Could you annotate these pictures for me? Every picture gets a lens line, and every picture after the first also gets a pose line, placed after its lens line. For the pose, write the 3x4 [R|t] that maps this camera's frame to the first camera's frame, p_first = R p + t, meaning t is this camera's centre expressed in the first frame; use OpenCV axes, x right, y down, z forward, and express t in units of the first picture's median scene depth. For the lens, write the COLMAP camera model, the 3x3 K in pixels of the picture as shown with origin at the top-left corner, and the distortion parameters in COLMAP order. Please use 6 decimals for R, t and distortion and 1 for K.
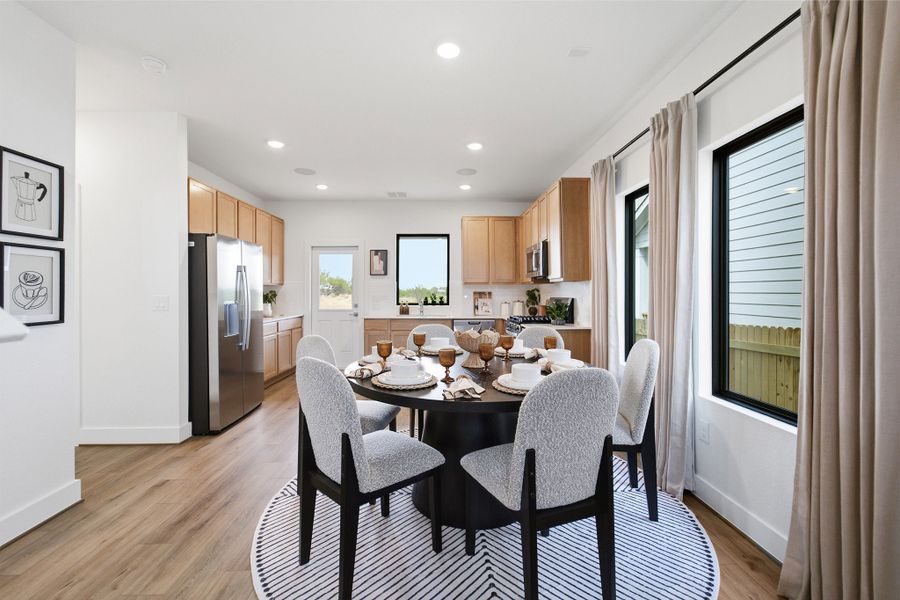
lens RADIAL K [[392.7, 0, 449.9], [0, 392.7, 288.2], [0, 0, 1]] dist [-0.047205, 0.044340]
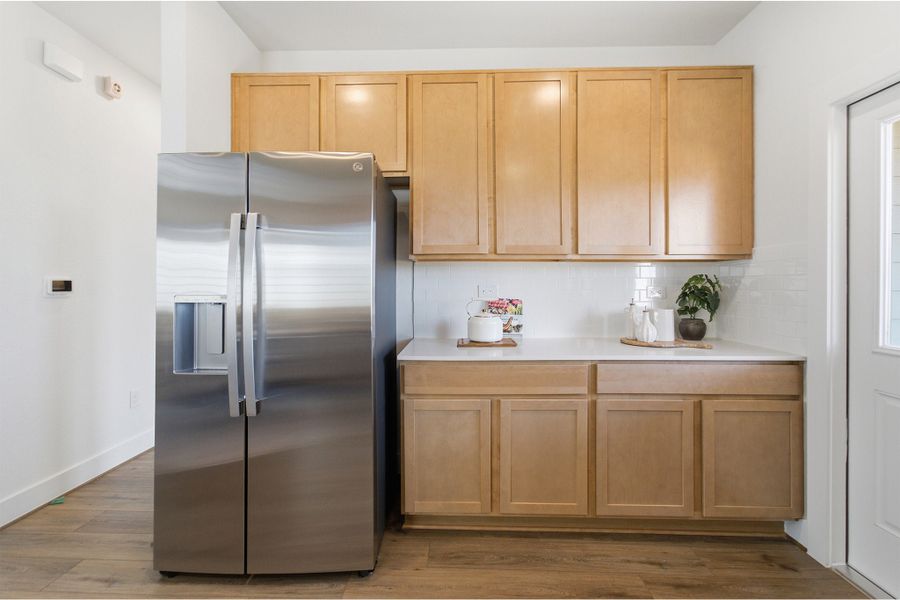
lens RADIAL K [[376.6, 0, 450.1], [0, 376.6, 283.7], [0, 0, 1]] dist [-0.000783, 0.000229]
pose [[-0.055767, -0.000234, -0.998444, -0.094805], [0.009681, 0.999953, -0.000775, 0.013557], [0.998397, -0.009709, -0.055762, 0.827361]]
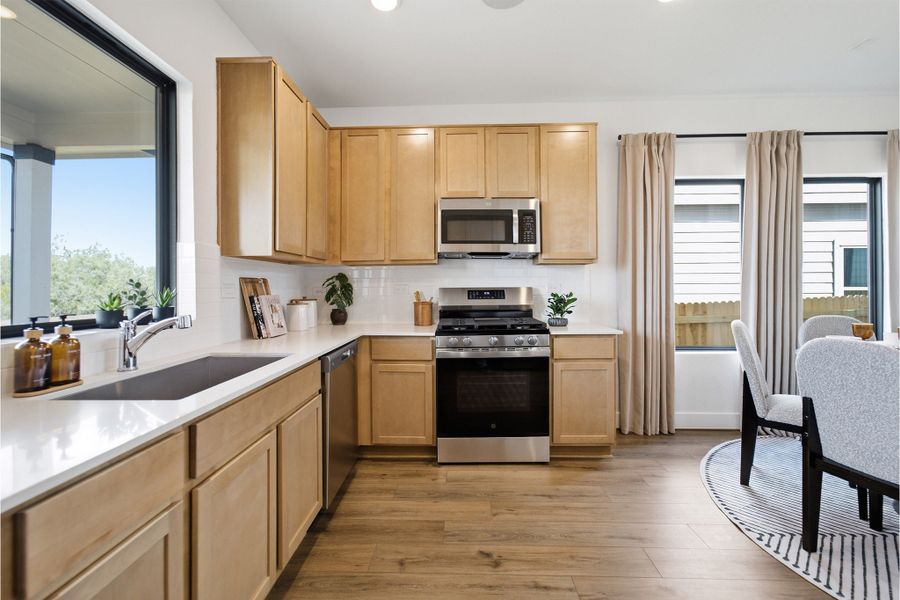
lens RADIAL K [[381.2, 0, 448.2], [0, 381.2, 286.6], [0, 0, 1]] dist [-0.017593, 0.009472]
pose [[0.053417, 0.003551, 0.998566, -0.308962], [-0.005543, 0.999979, -0.003260, 0.020139], [-0.998557, -0.005361, 0.053435, 0.873988]]
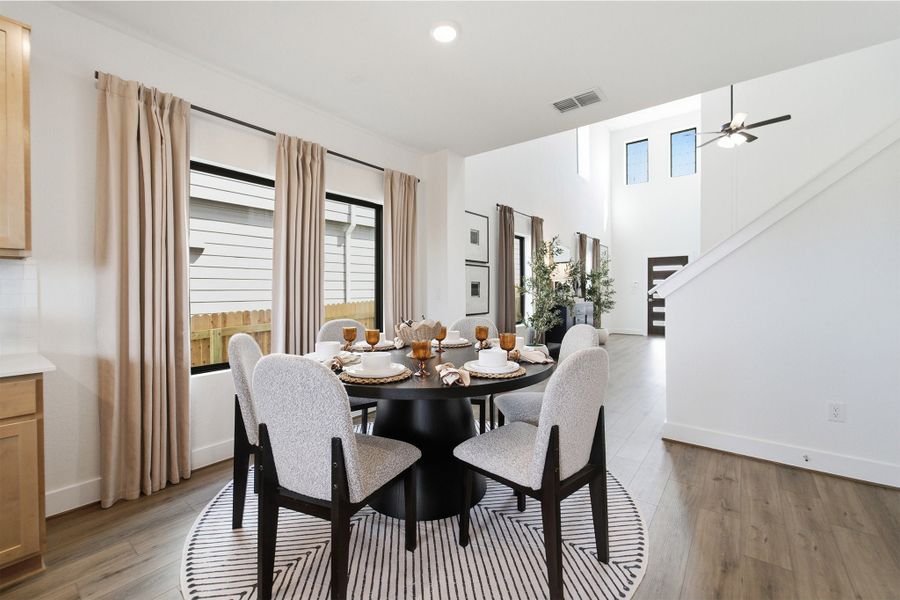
lens RADIAL K [[373.7, 0, 448.7], [0, 373.7, 294.2], [0, 0, 1]] dist [-0.002004, 0.000524]
pose [[-0.768643, 0.001726, 0.639676, -0.252710], [-0.000065, 0.999996, -0.002776, 0.017734], [-0.639678, -0.002175, -0.768640, 0.720367]]
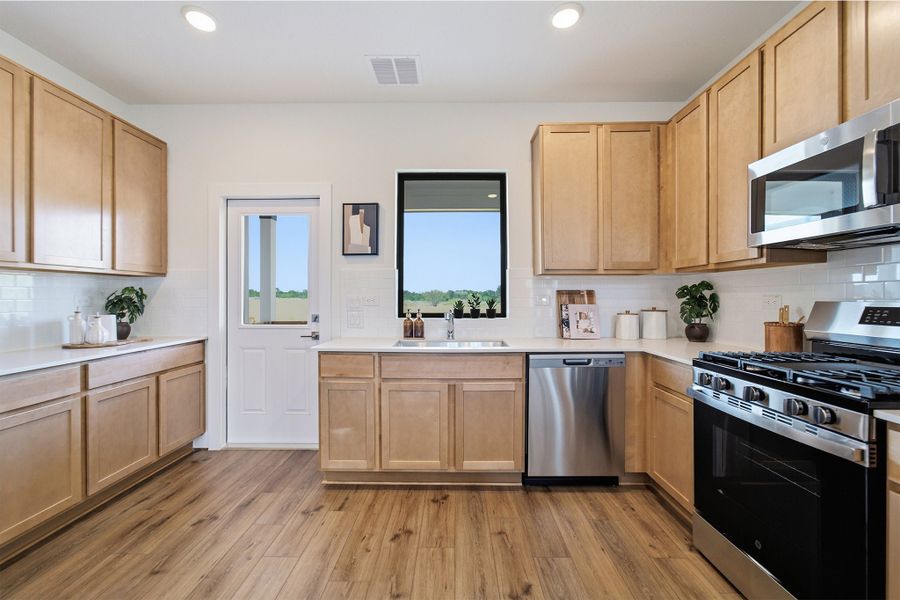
lens RADIAL K [[375.1, 0, 448.0], [0, 375.1, 297.5], [0, 0, 1]] dist [0.007008, 0.000452]
pose [[0.999306, 0.001224, -0.037224, -0.061696], [-0.000727, 0.999910, 0.013372, 0.013578], [0.037237, -0.013335, 0.999217, 0.591363]]
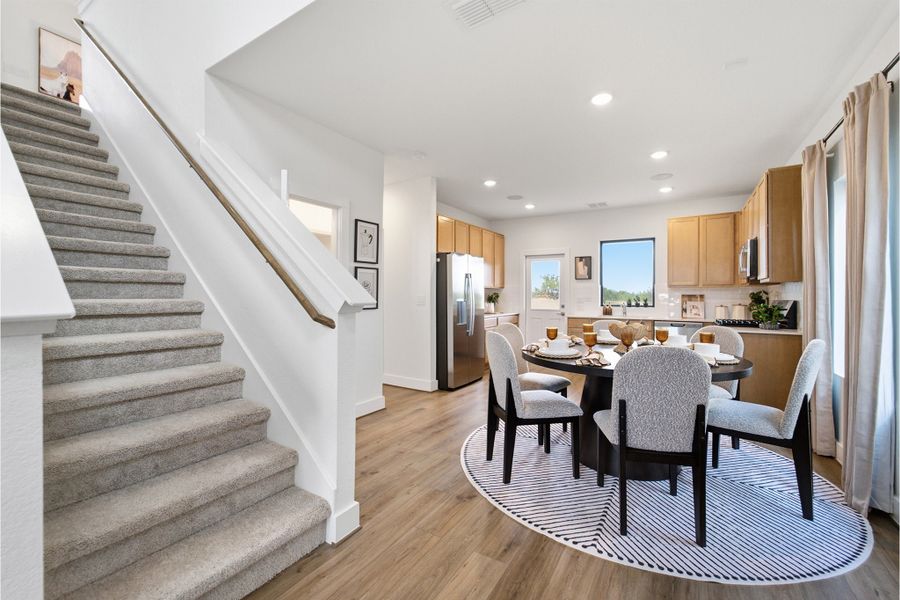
lens RADIAL K [[387.9, 0, 472.3], [0, 387.9, 297.3], [0, 0, 1]] dist [0.060447, 0.000174]
pose [[0.865831, 0.006914, -0.500289, 0.109885], [-0.000782, 0.999922, 0.012466, 0.004974], [0.500336, -0.010402, 0.865769, -0.126737]]
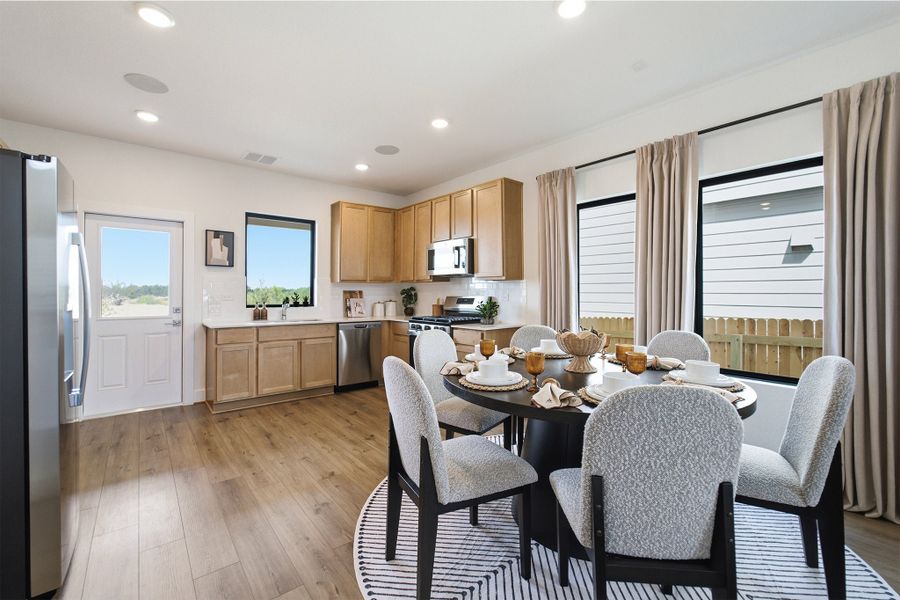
lens RADIAL K [[381.2, 0, 442.9], [0, 381.2, 288.1], [0, 0, 1]] dist [-0.002423, 0.000184]
pose [[0.792411, 0.009889, 0.609908, -0.308941], [-0.009728, 0.999946, -0.003575, 0.005106], [-0.609910, -0.003101, 0.792464, 0.224232]]
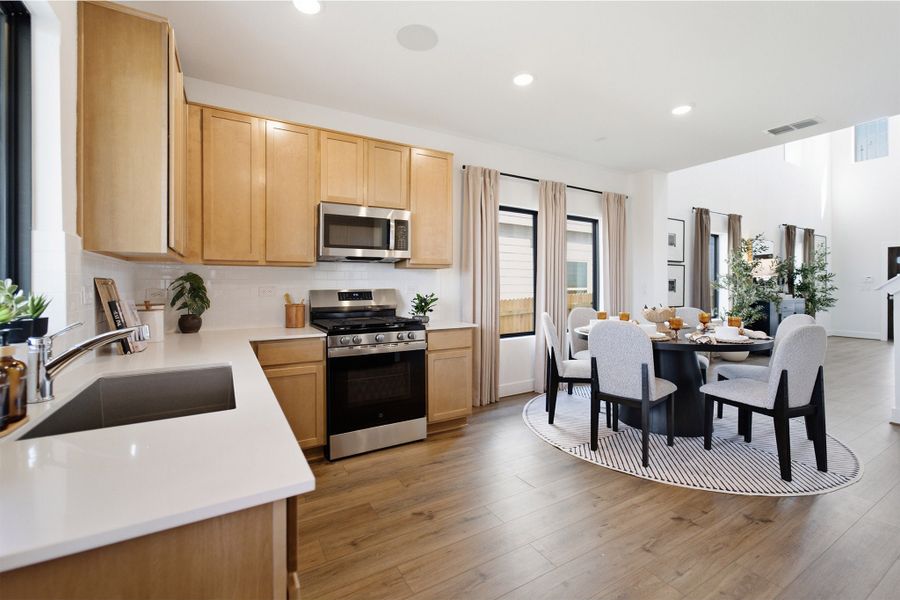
lens RADIAL K [[392.7, 0, 449.9], [0, 392.7, 288.2], [0, 0, 1]] dist [-0.047205, 0.044340]
pose [[-0.490424, -0.001282, 0.871483, -0.341197], [-0.006878, 0.999973, -0.002399, 0.018065], [-0.871457, -0.007171, -0.490420, 1.011590]]
